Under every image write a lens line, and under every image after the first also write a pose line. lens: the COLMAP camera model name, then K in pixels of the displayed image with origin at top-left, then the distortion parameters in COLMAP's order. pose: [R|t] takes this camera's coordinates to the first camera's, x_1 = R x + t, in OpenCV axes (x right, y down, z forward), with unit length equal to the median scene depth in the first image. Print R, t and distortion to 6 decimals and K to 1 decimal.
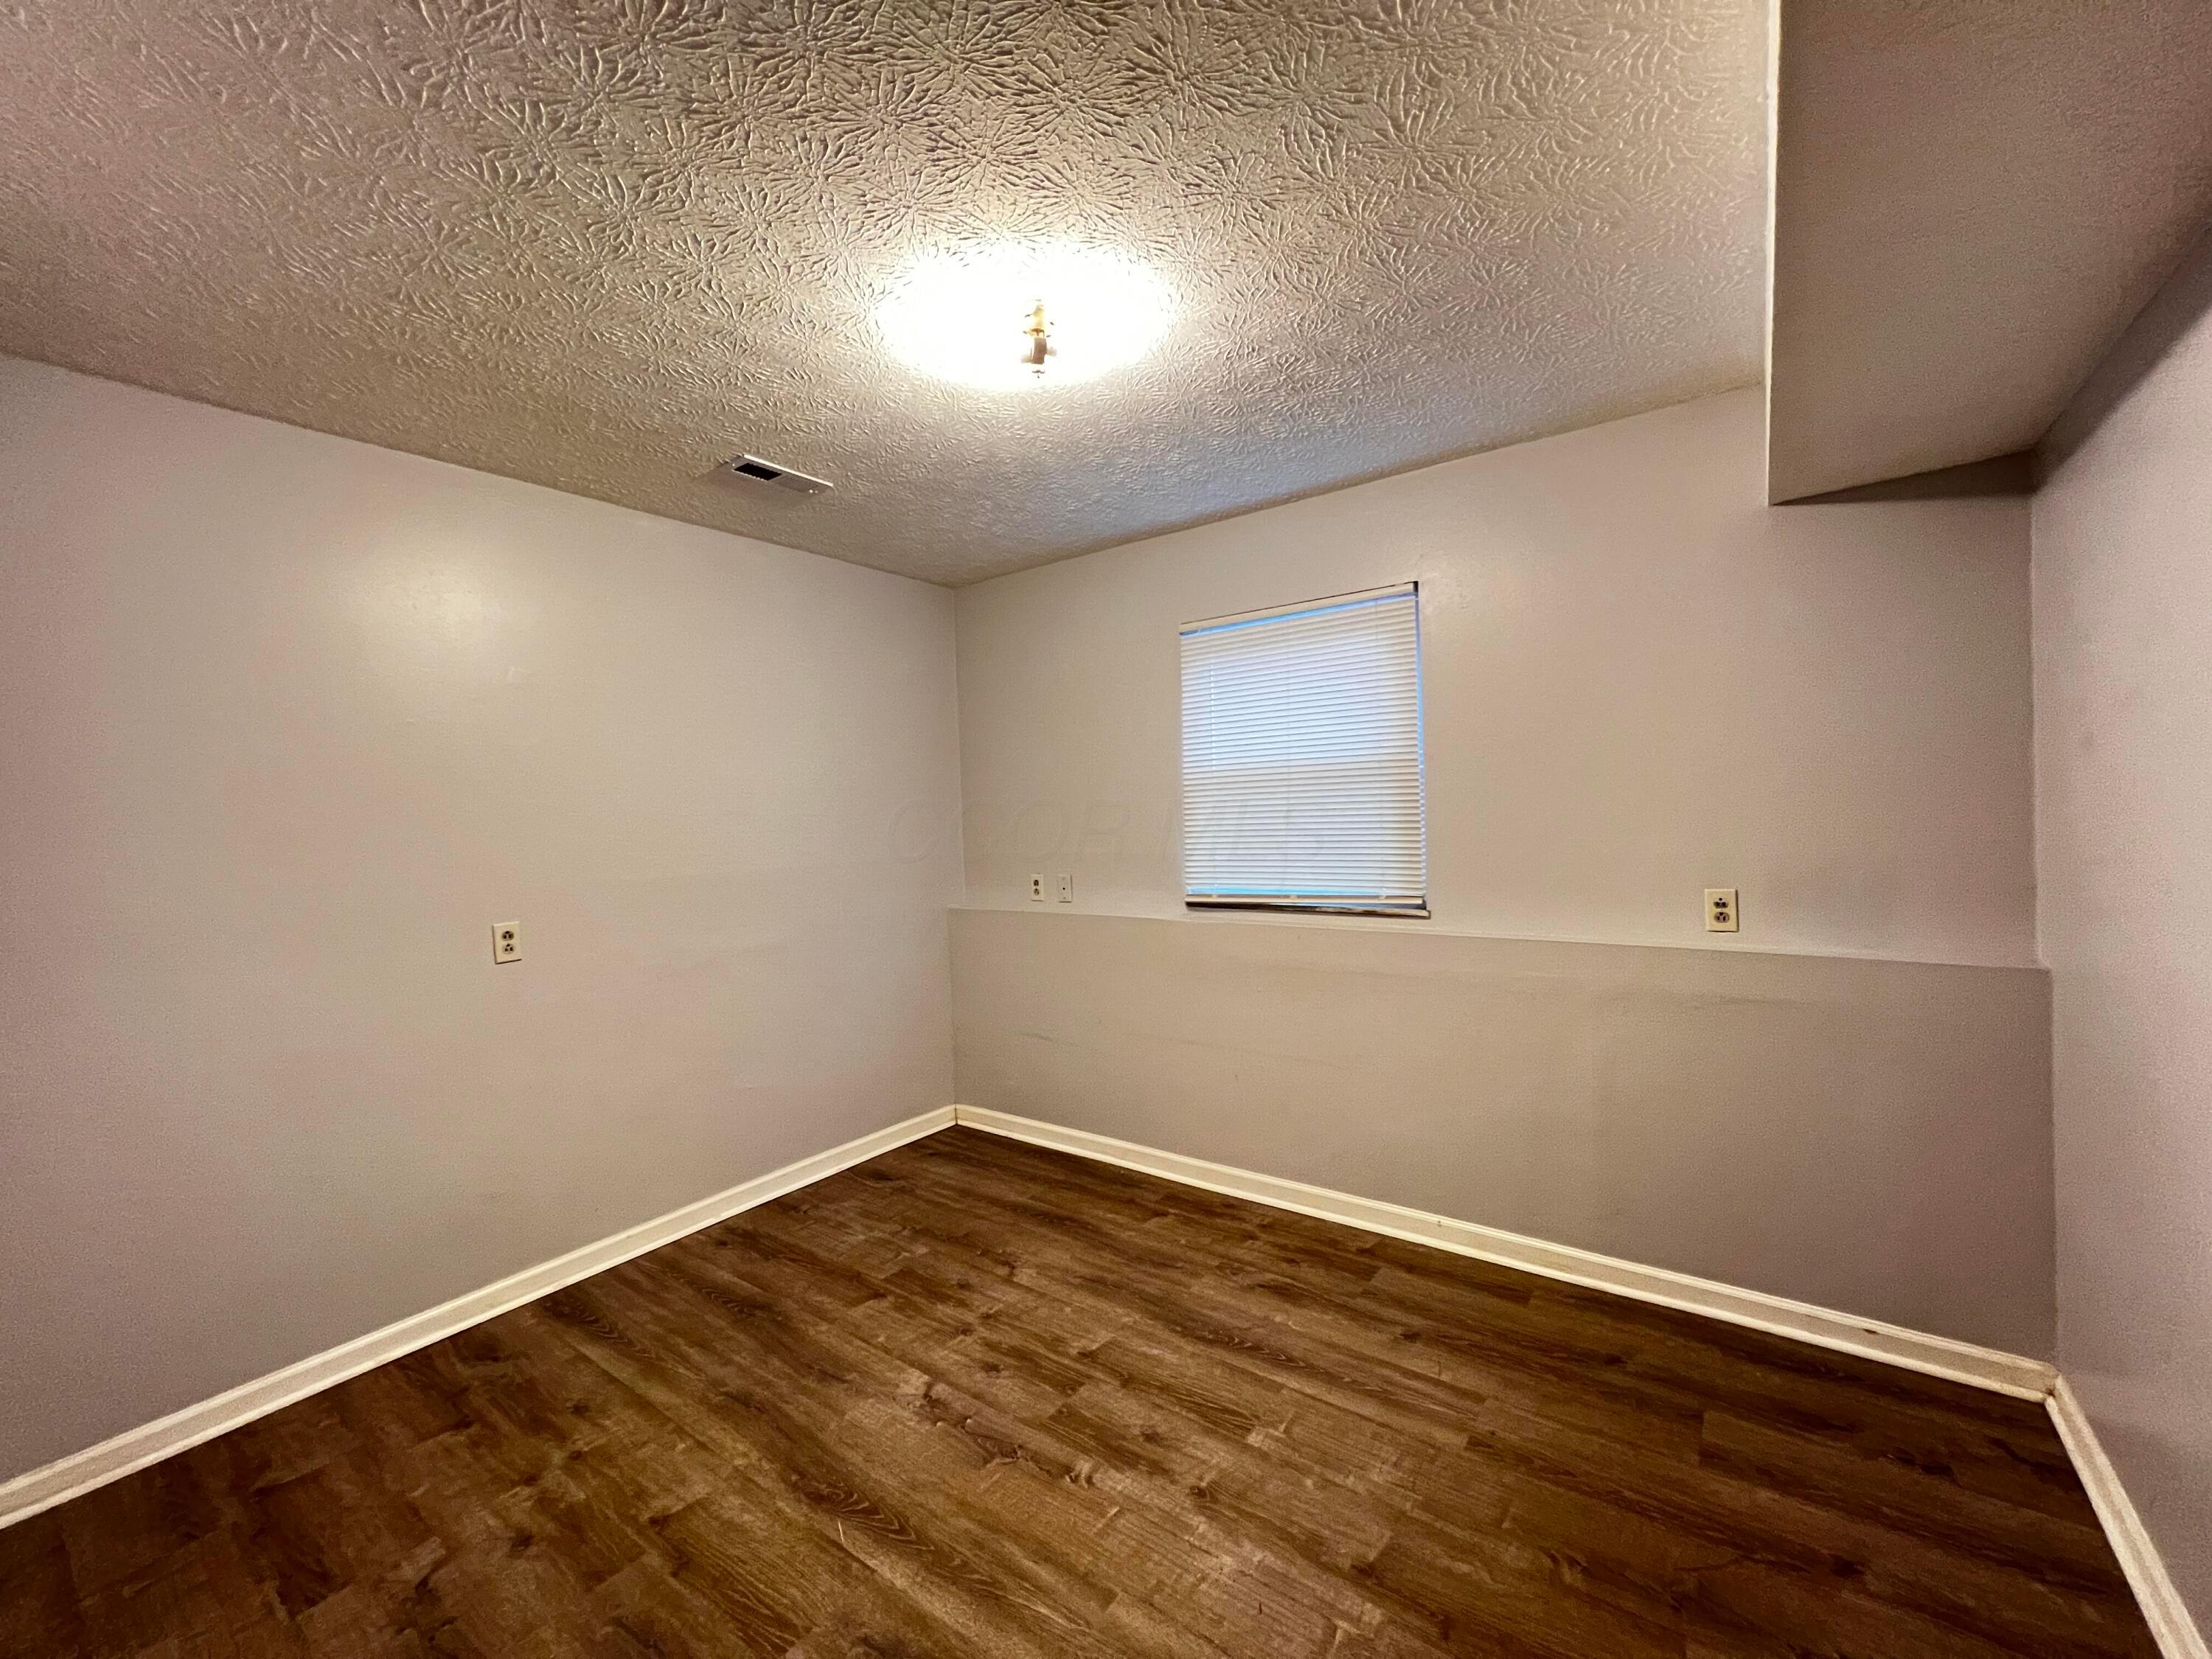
lens RADIAL K [[880.4, 0, 1100.9], [0, 880.4, 836.2], [0, 0, 1]] dist [0.002624, -0.000292]
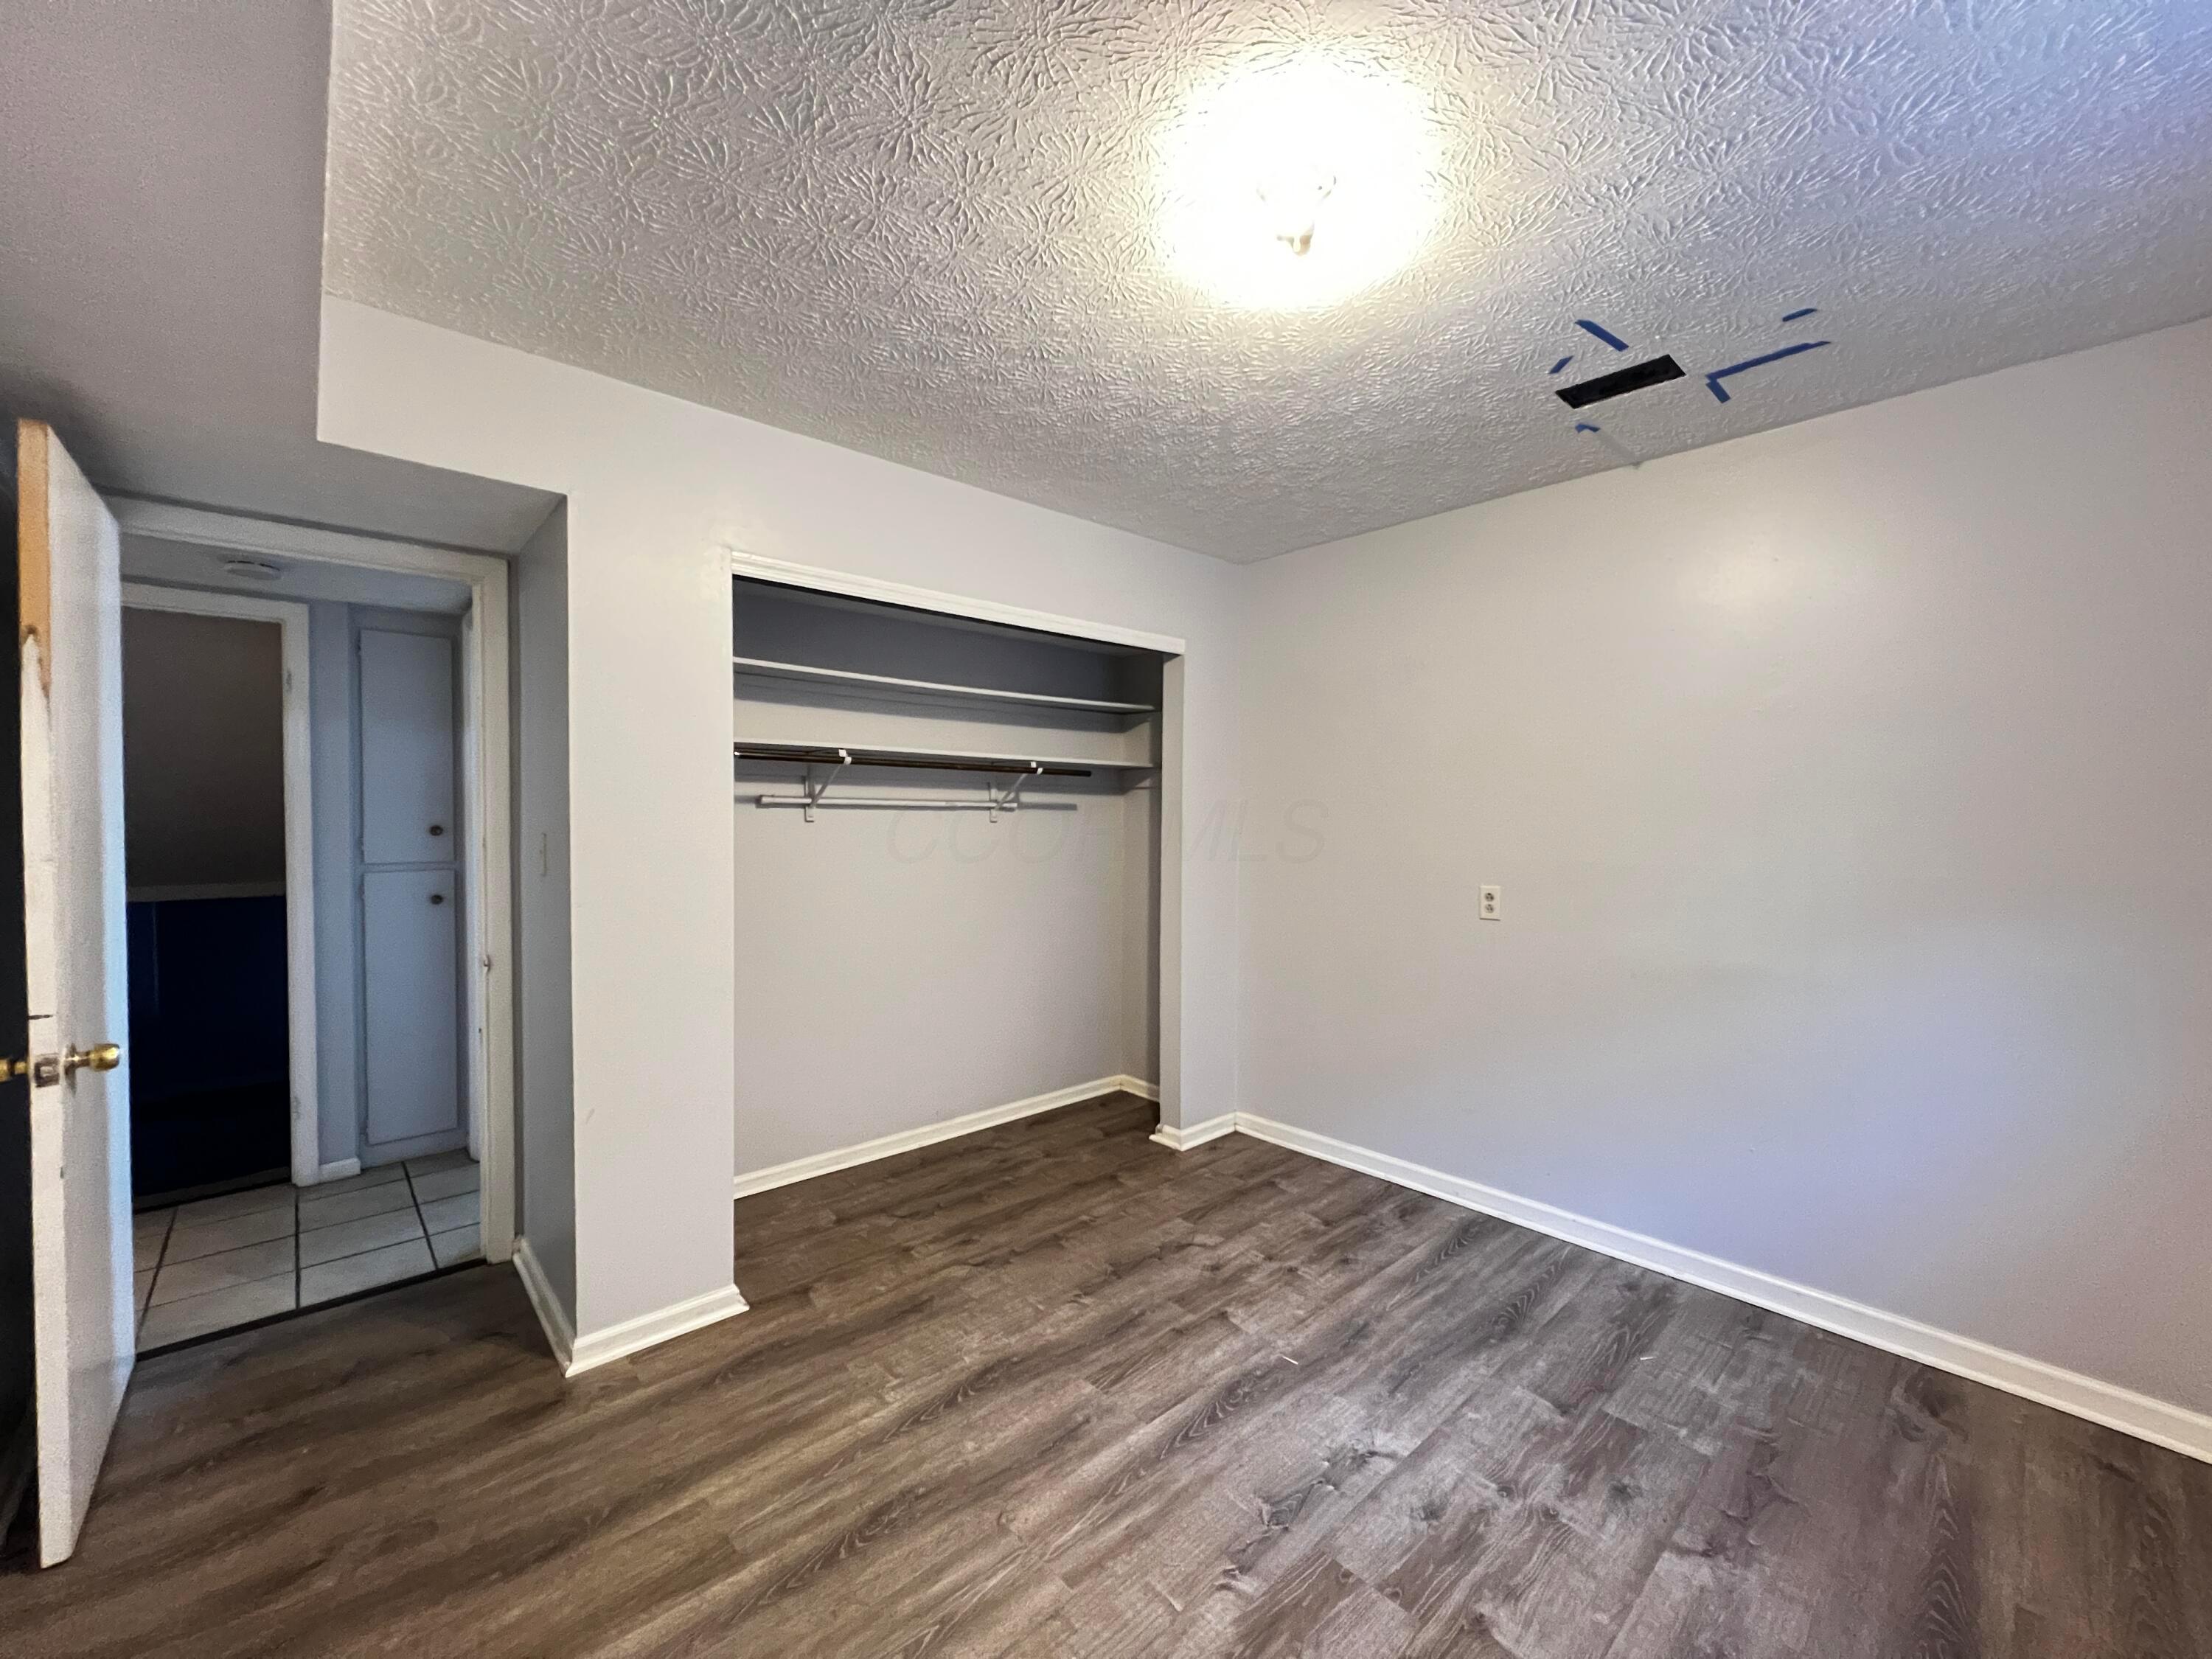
lens RADIAL K [[880.4, 0, 1100.9], [0, 880.4, 836.2], [0, 0, 1]] dist [0.002624, -0.000292]
pose [[-0.190063, 0.063091, -0.979743, 0.718795], [-0.026205, 0.997251, 0.069302, -0.044232], [0.981422, 0.038846, -0.187887, 0.912383]]
